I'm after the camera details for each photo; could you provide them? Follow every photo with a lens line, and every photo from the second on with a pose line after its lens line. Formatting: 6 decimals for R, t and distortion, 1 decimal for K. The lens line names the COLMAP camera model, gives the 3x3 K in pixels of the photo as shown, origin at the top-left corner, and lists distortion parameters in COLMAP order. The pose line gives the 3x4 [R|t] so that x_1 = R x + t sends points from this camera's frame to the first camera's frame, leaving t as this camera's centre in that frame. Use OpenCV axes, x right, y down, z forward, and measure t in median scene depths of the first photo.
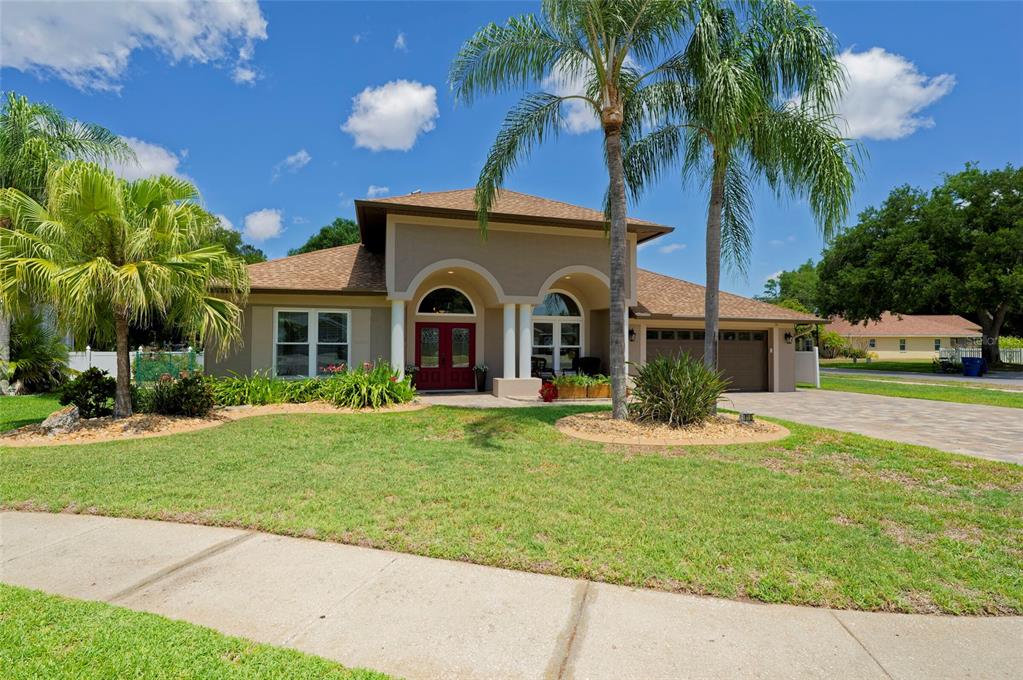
lens RADIAL K [[488.3, 0, 511.5], [0, 488.3, 340.0], [0, 0, 1]] dist [-0.003840, -0.000642]
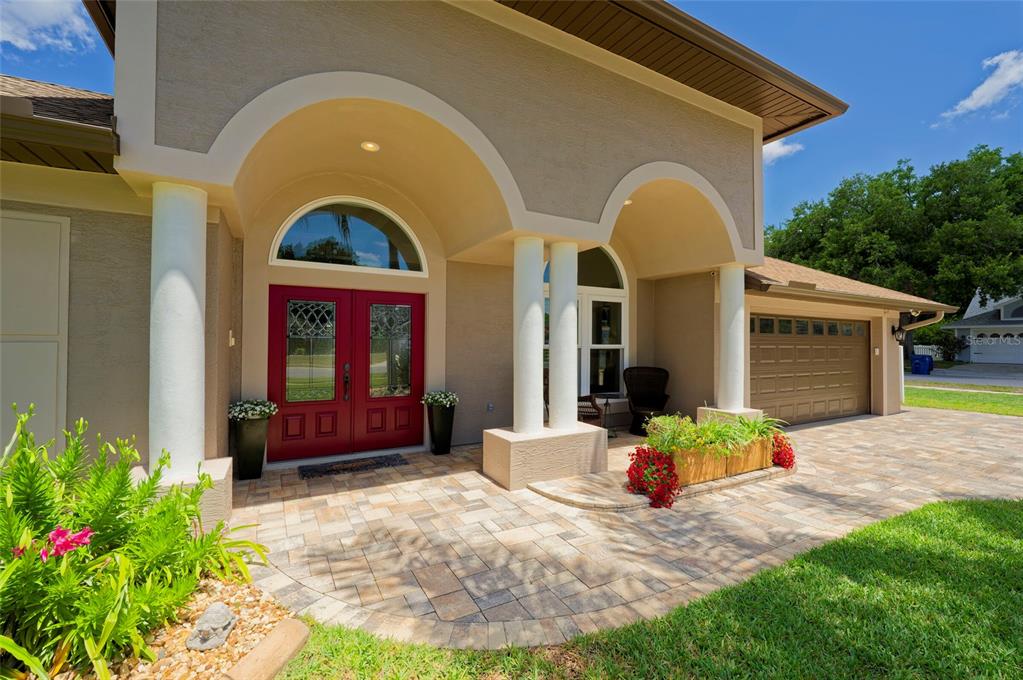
lens RADIAL K [[437.1, 0, 511.5], [0, 437.1, 340.0], [0, 0, 1]] dist [0.001879, 0.000069]
pose [[0.971222, 0.000282, 0.238177, -0.096806], [-0.002966, 0.999936, 0.010911, 0.001793], [-0.238159, -0.011303, 0.971161, 0.640424]]
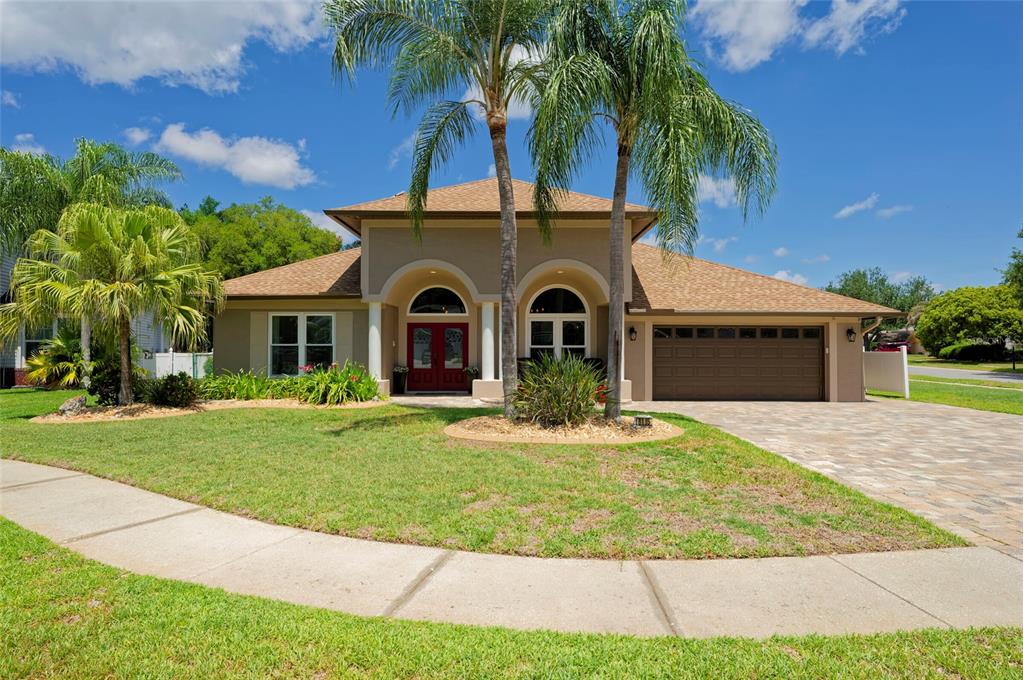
lens RADIAL K [[590.3, 0, 514.9], [0, 590.3, 345.4], [0, 0, 1]] dist [-0.003237, -0.000173]
pose [[0.960929, -0.004836, -0.276753, 0.357058], [0.007853, 0.999921, 0.009795, -0.000588], [0.276684, -0.011586, 0.960891, -0.102001]]
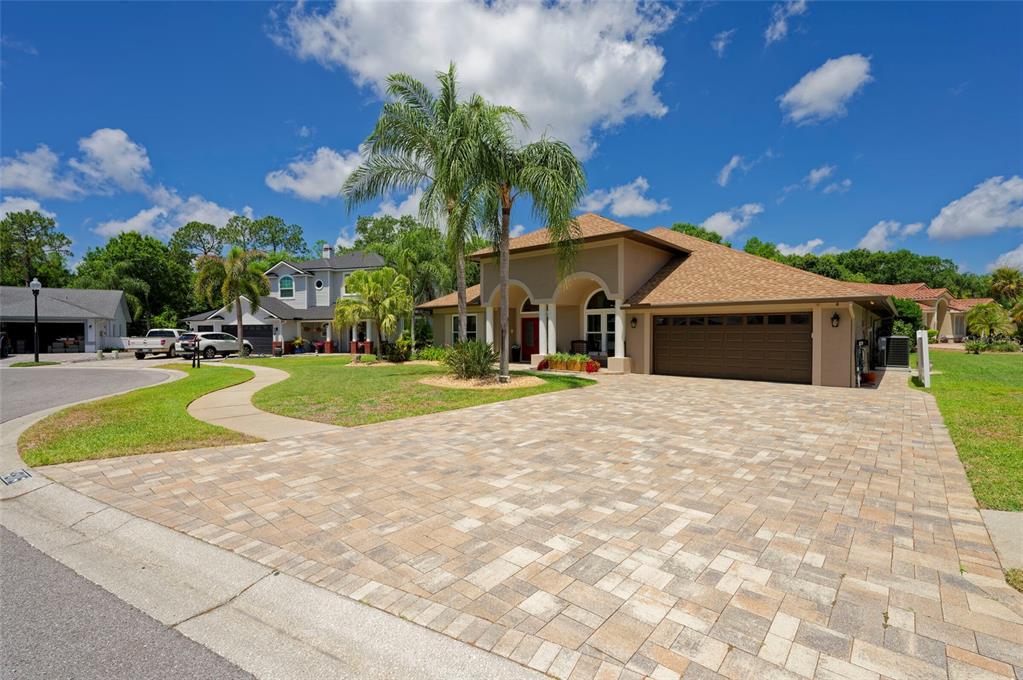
lens RADIAL K [[449.2, 0, 517.2], [0, 449.2, 339.2], [0, 0, 1]] dist [-0.005072, -0.000780]
pose [[0.554174, 0.005183, -0.832385, 1.045863], [0.015337, 0.999747, 0.016436, 0.008505], [0.832259, -0.021875, 0.553955, 0.175326]]
